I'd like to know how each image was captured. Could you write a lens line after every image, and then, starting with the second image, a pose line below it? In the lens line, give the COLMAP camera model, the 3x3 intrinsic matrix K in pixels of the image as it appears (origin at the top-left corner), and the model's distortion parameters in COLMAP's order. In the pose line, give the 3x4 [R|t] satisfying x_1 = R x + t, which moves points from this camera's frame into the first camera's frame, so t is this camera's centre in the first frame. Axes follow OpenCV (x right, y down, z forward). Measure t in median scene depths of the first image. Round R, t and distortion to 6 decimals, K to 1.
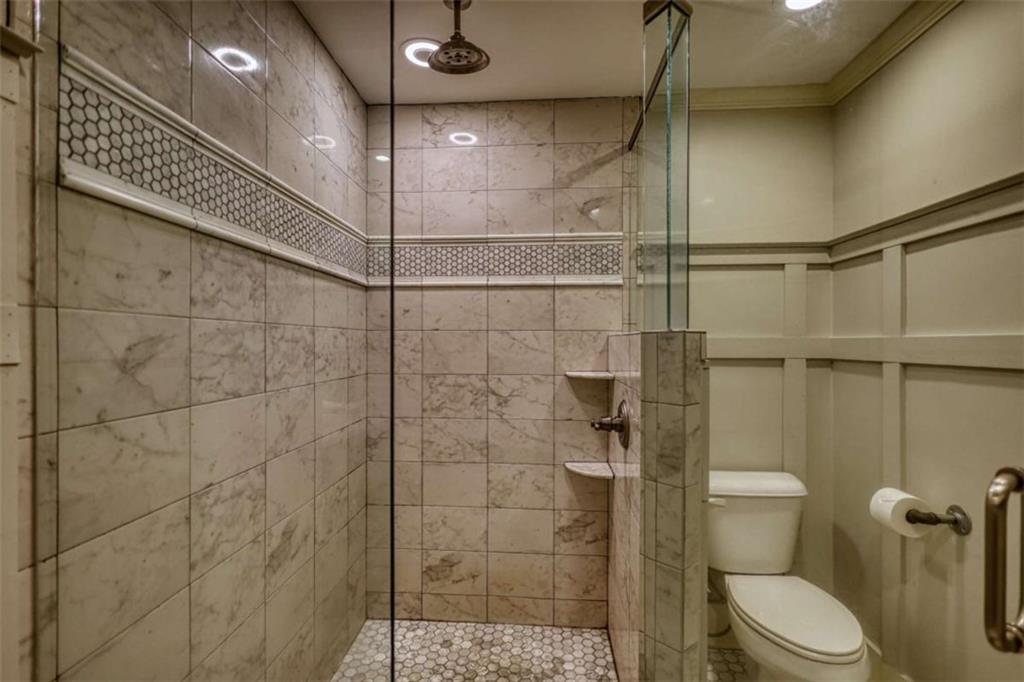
lens RADIAL K [[473.9, 0, 510.8], [0, 473.9, 341.6], [0, 0, 1]] dist [-0.000116, -0.000026]
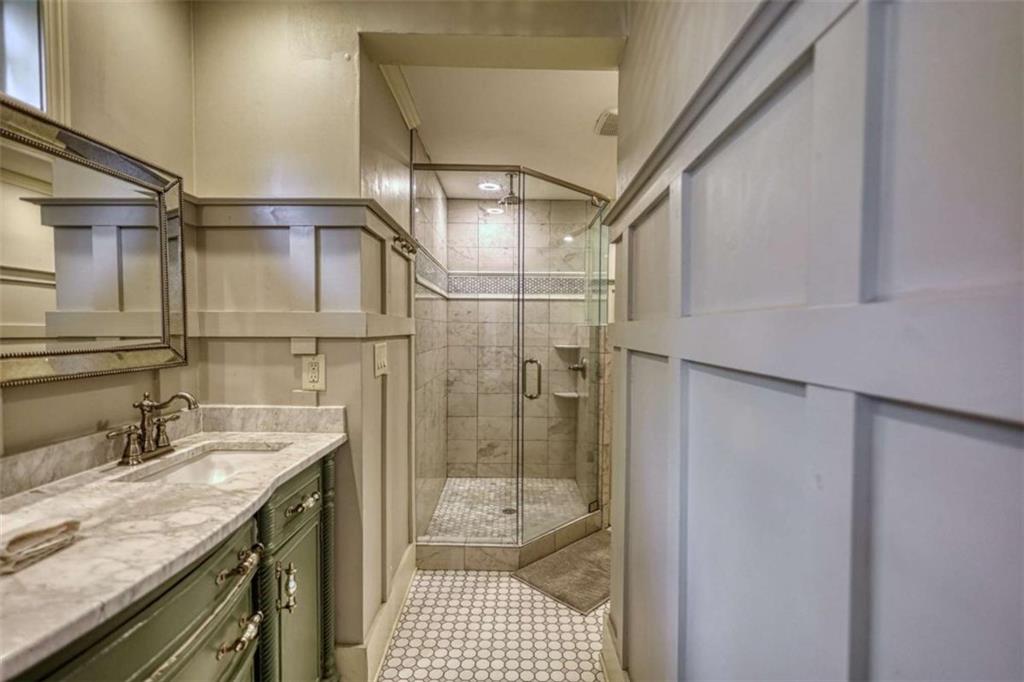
lens RADIAL K [[473.9, 0, 511.1], [0, 473.9, 343.3], [0, 0, 1]] dist [-0.000116, -0.000026]
pose [[0.998041, 0.004494, 0.062394, -0.177707], [-0.006251, 0.999589, 0.027993, 0.004711], [-0.062243, -0.028328, 0.997659, -0.886676]]
